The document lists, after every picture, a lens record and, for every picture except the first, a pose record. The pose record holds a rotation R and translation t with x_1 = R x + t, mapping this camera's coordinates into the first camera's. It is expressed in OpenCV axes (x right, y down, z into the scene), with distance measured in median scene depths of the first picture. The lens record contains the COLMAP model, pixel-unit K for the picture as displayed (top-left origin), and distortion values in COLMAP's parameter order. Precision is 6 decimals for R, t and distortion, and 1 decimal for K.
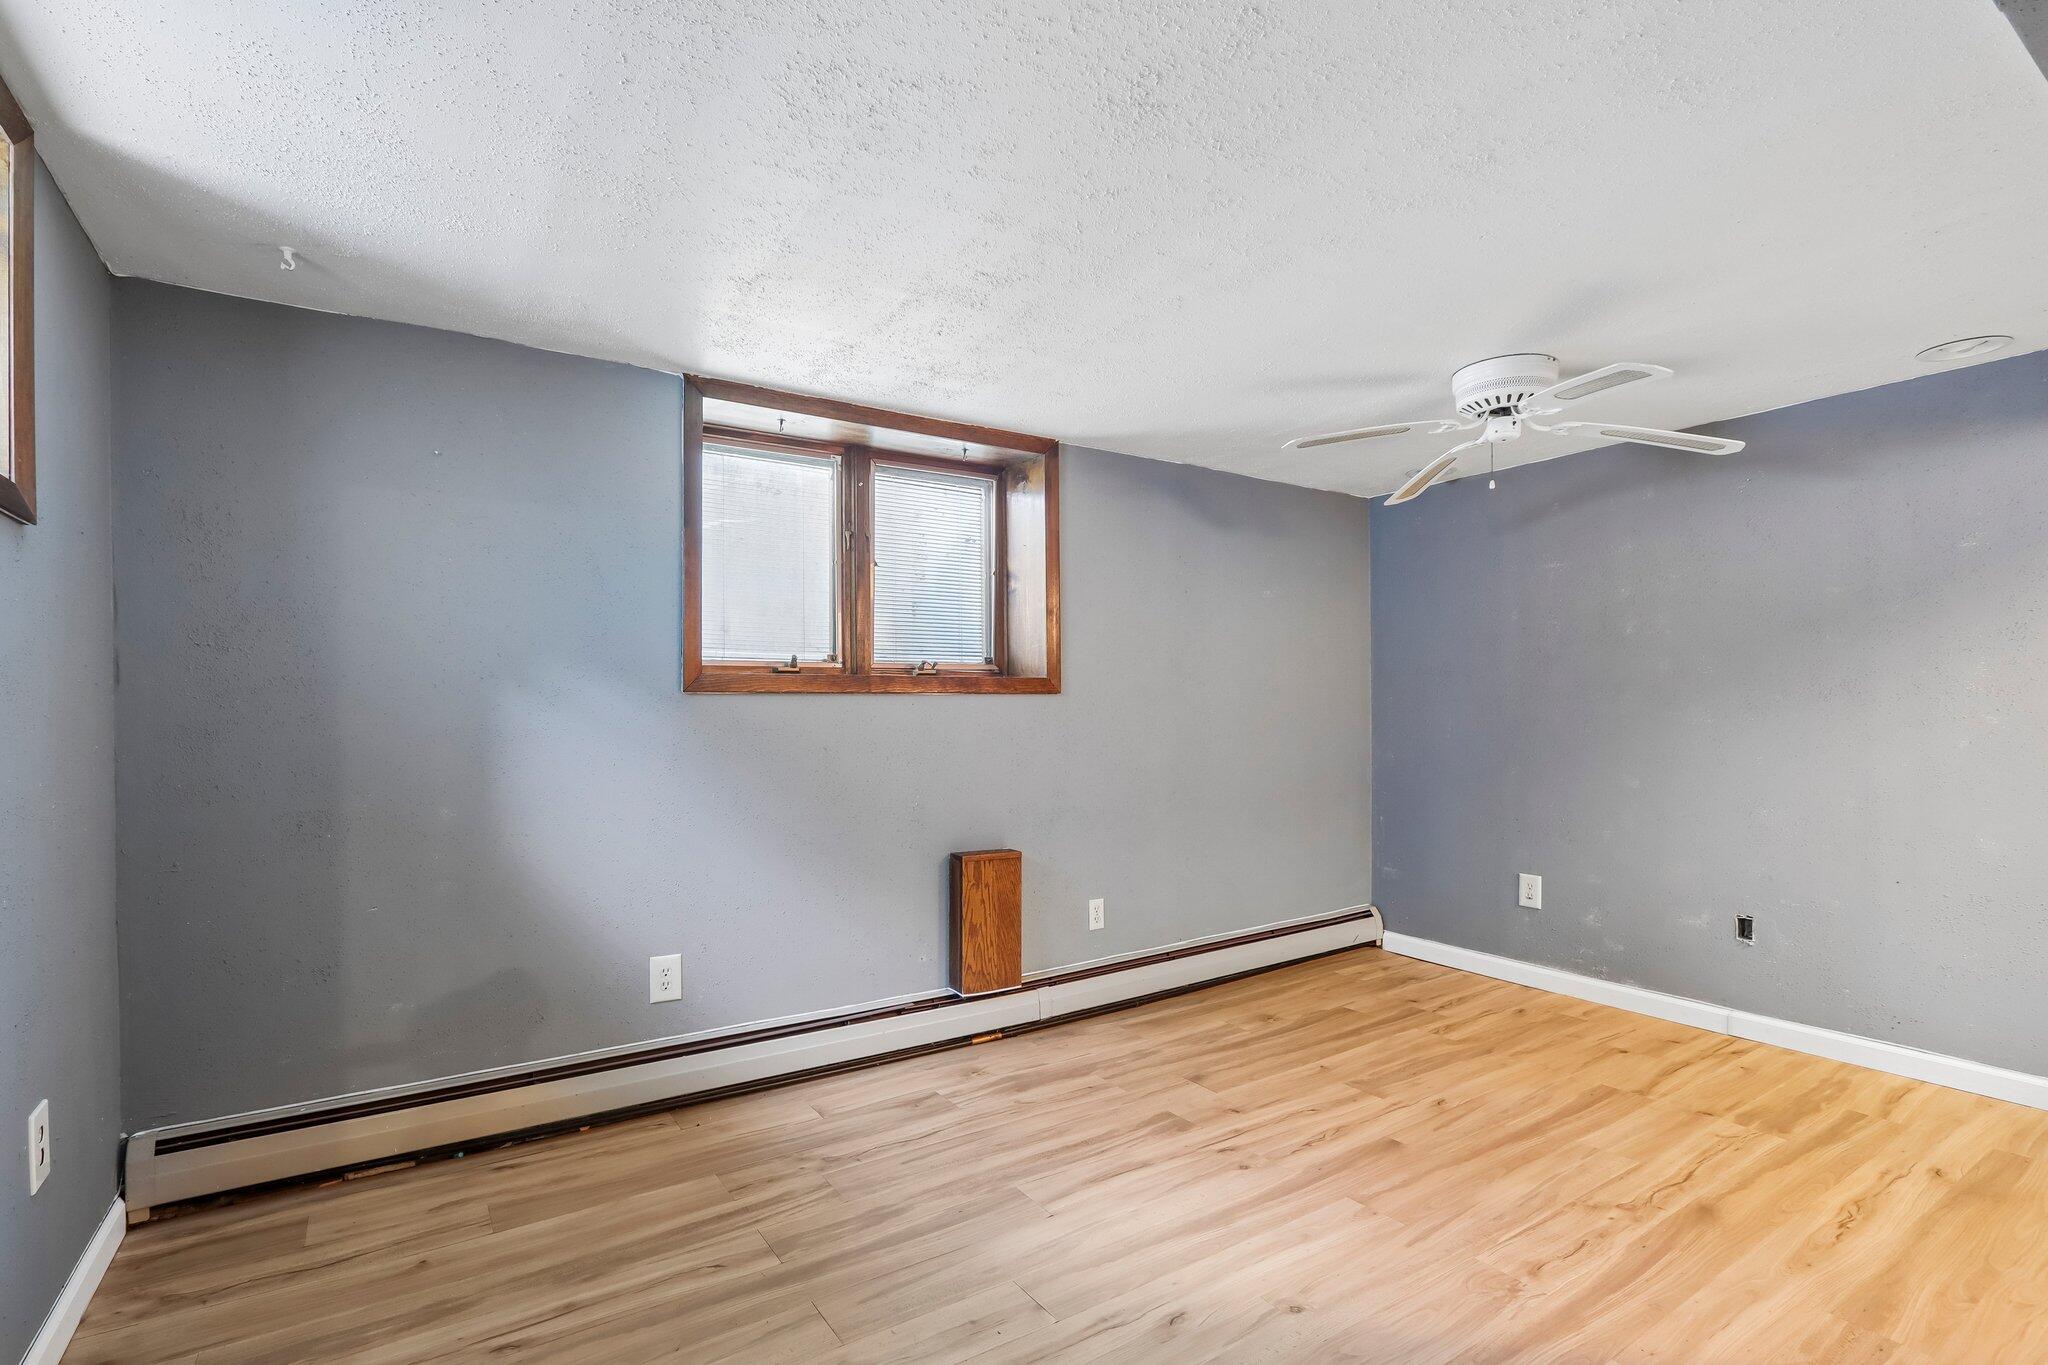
lens RADIAL K [[945.7, 0, 1009.1], [0, 945.7, 711.8], [0, 0, 1]] dist [-0.018124, 0.002925]
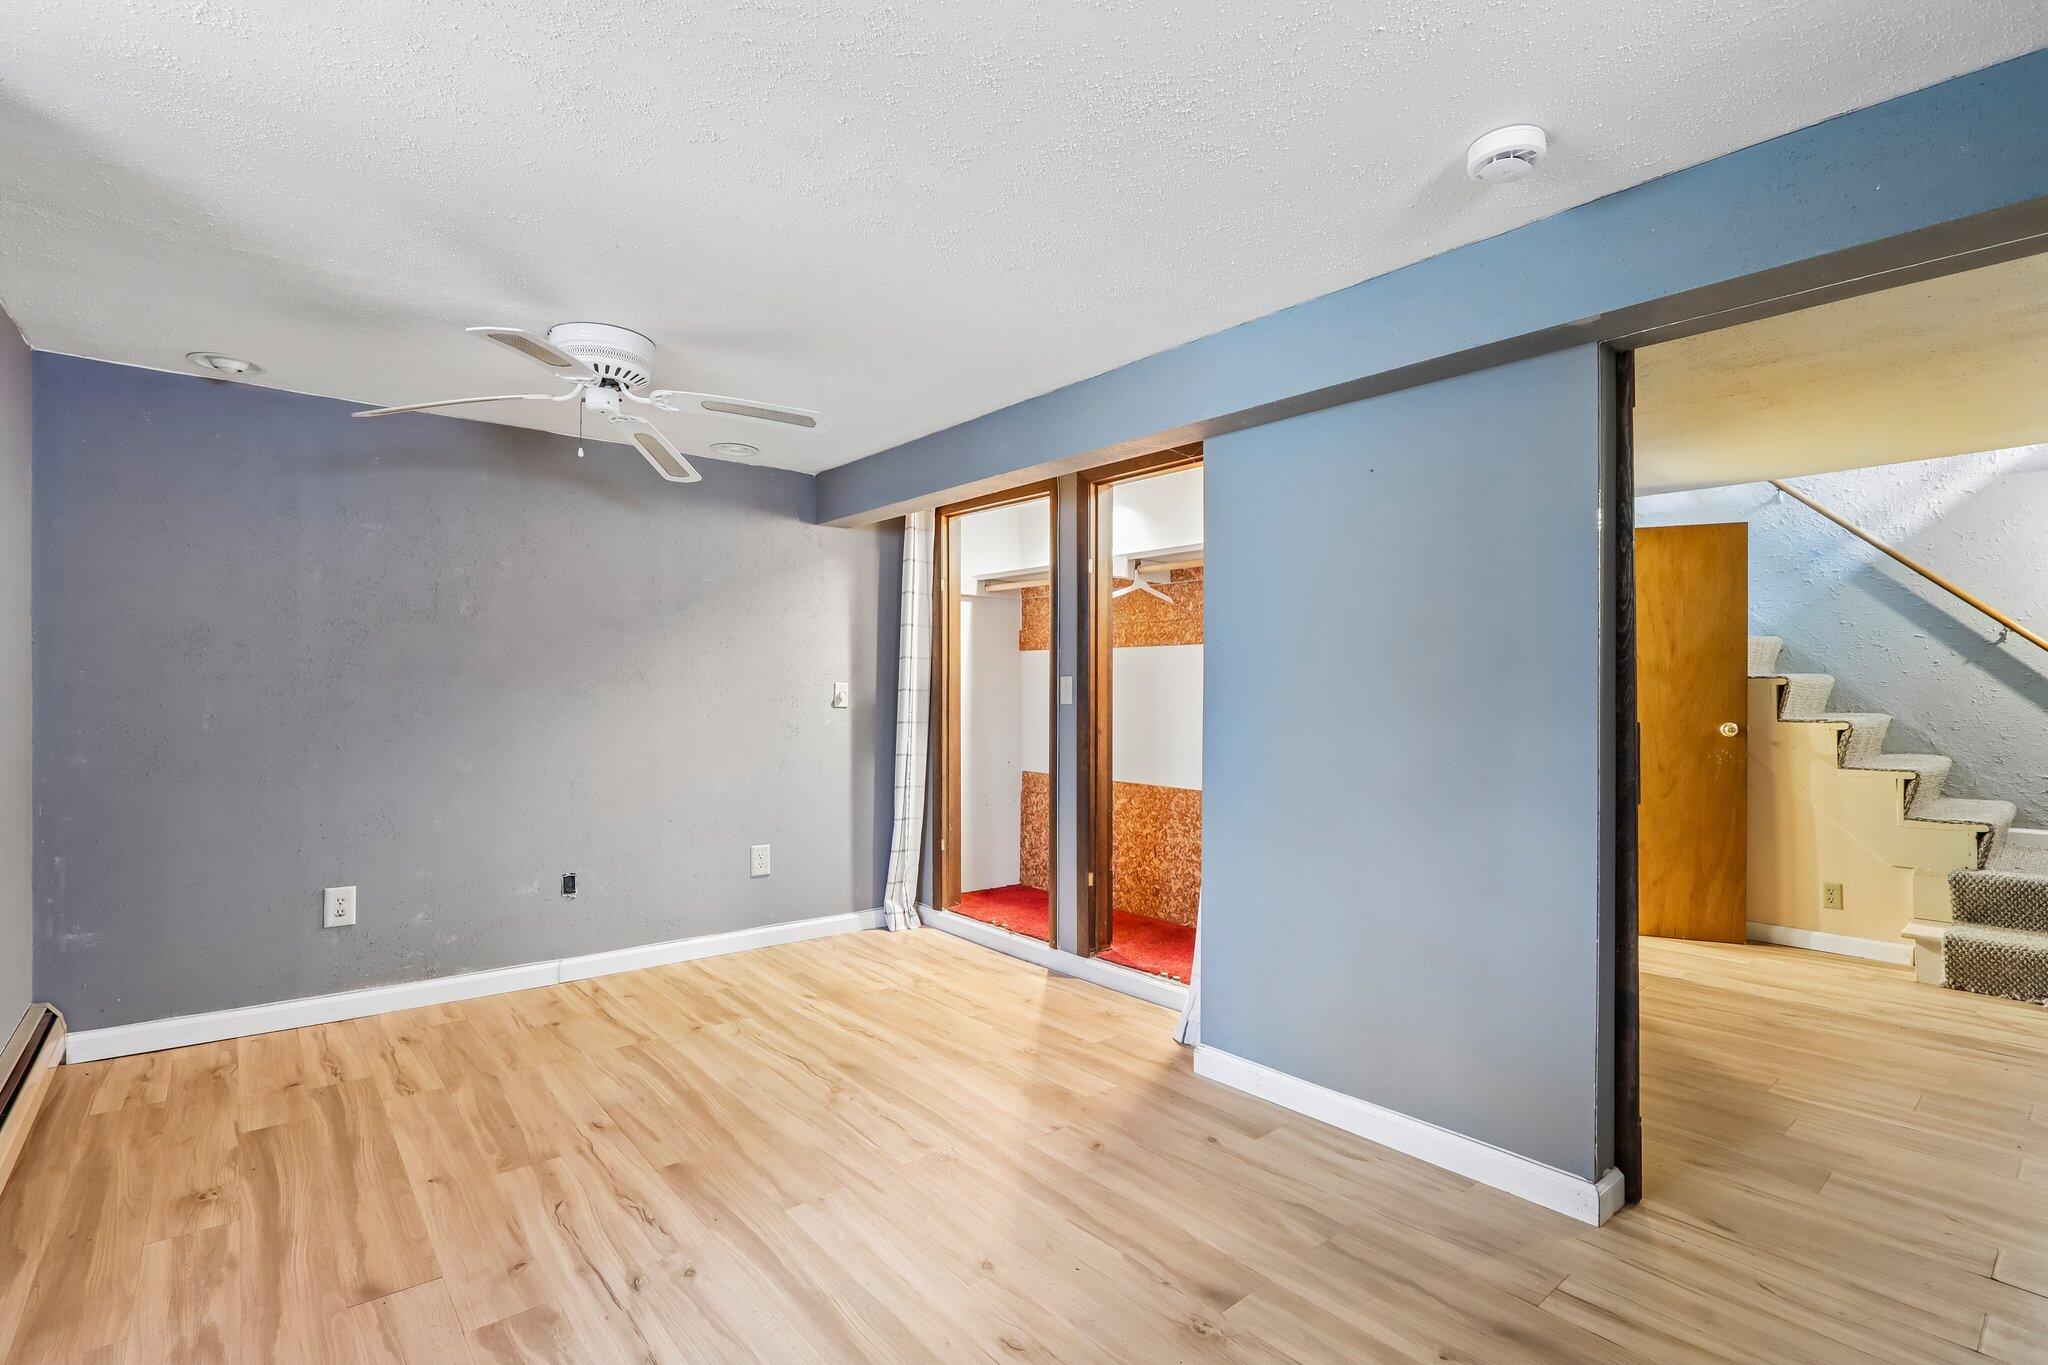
lens RADIAL K [[945.7, 0, 991.3], [0, 945.7, 690.4], [0, 0, 1]] dist [-0.018124, 0.002925]
pose [[-0.104649, 0.007764, 0.994479, -0.400640], [-0.003412, 0.999961, -0.008166, 0.002499], [-0.994503, -0.004247, -0.104618, 0.596985]]
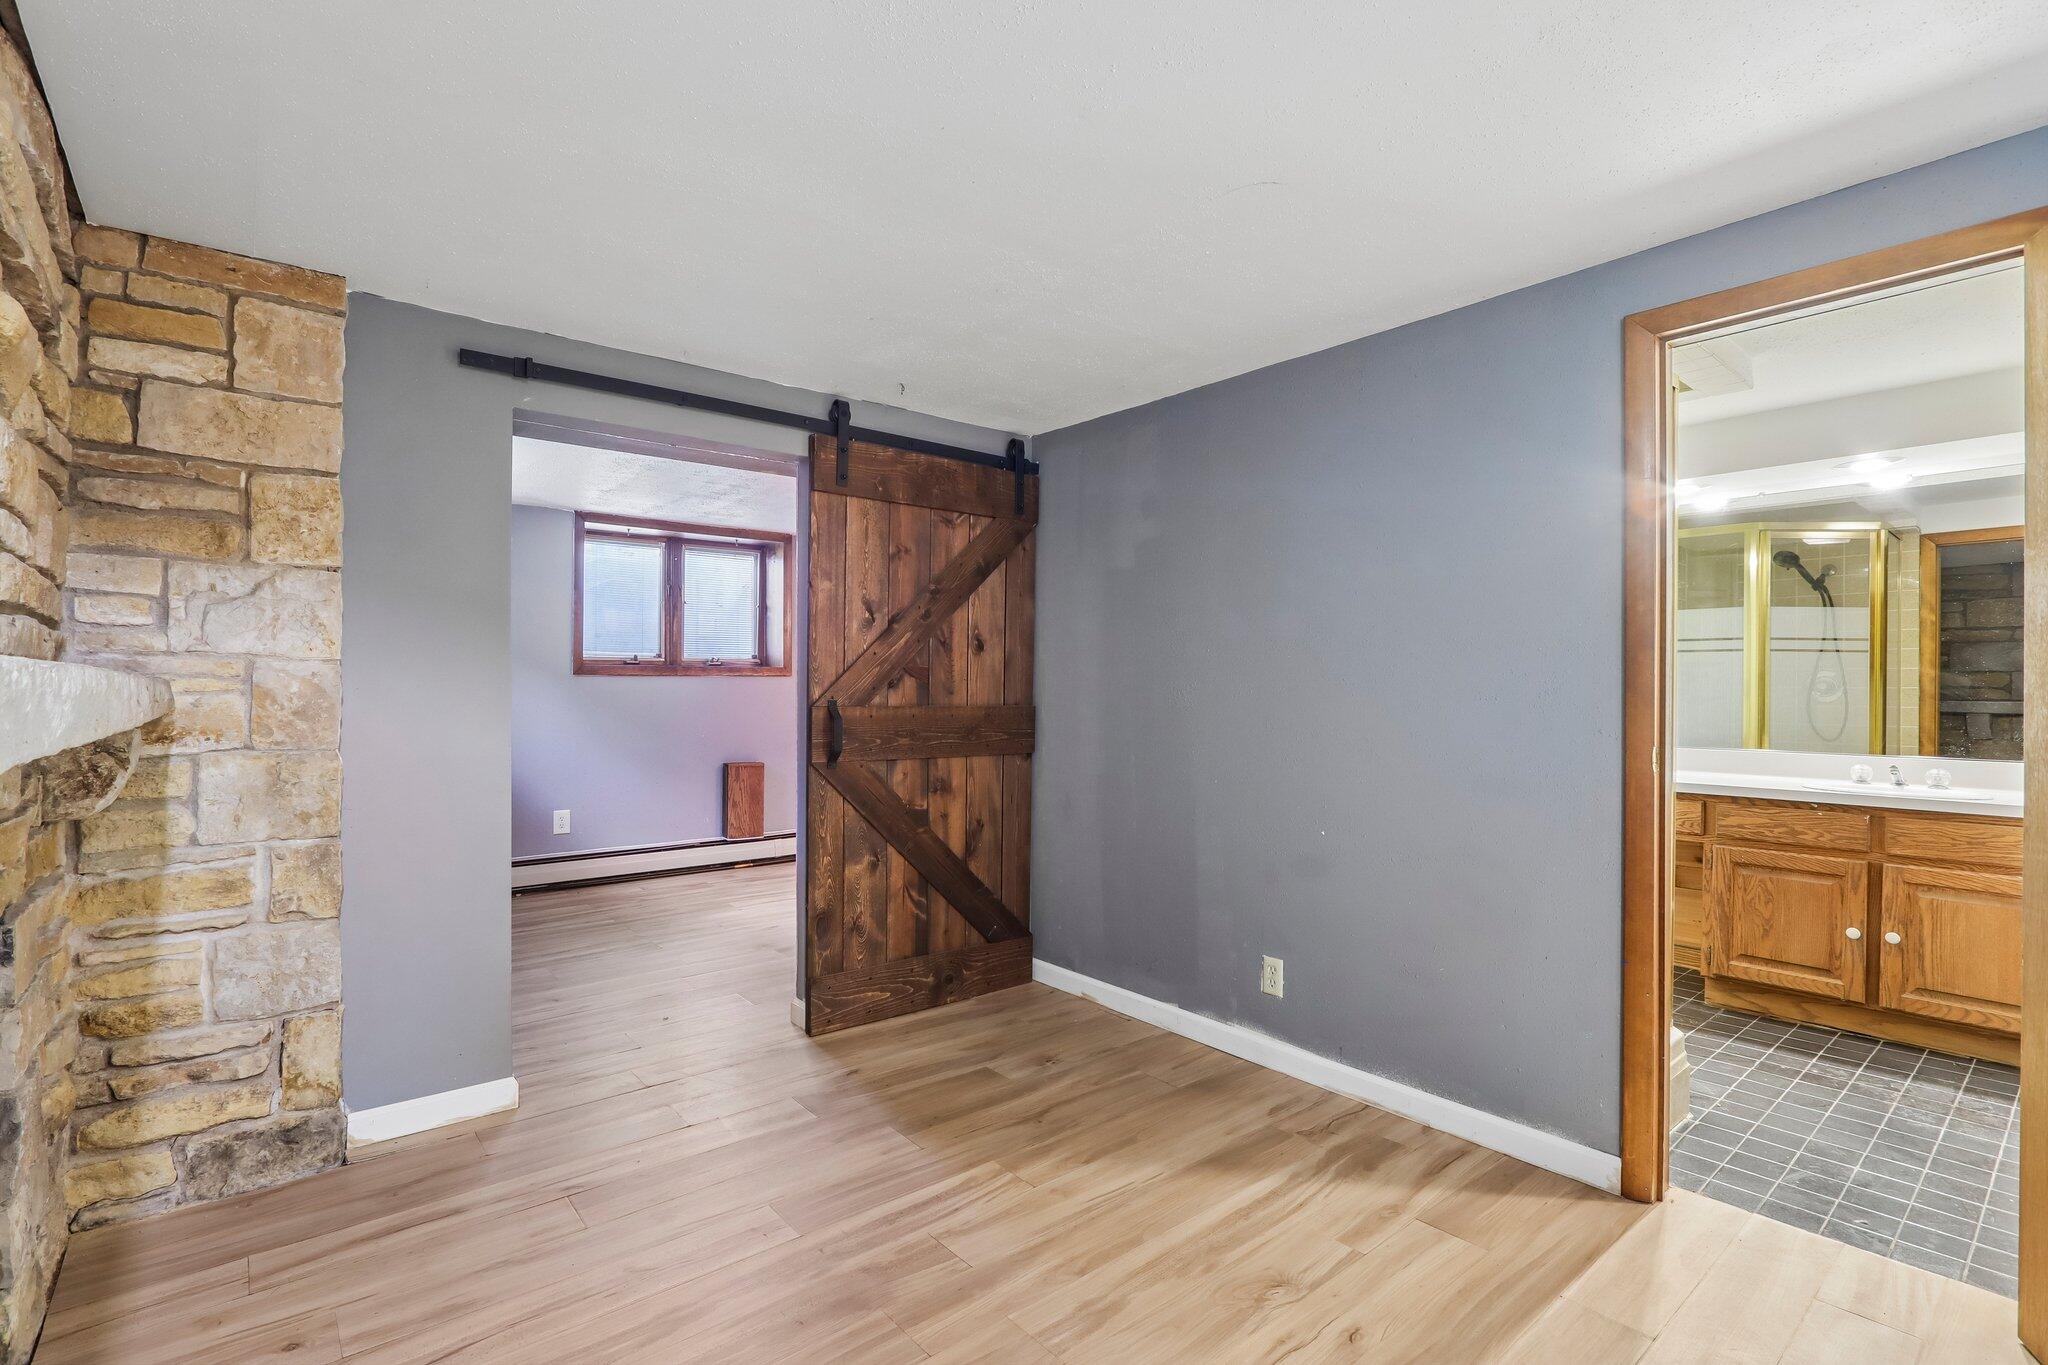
lens RADIAL K [[945.7, 0, 1006.2], [0, 945.7, 690.7], [0, 0, 1]] dist [-0.018124, 0.002925]
pose [[0.995148, 0.009247, 0.097957, 0.336222], [-0.009687, 0.999945, 0.004020, -0.003839], [-0.097914, -0.004950, 0.995183, -0.968692]]
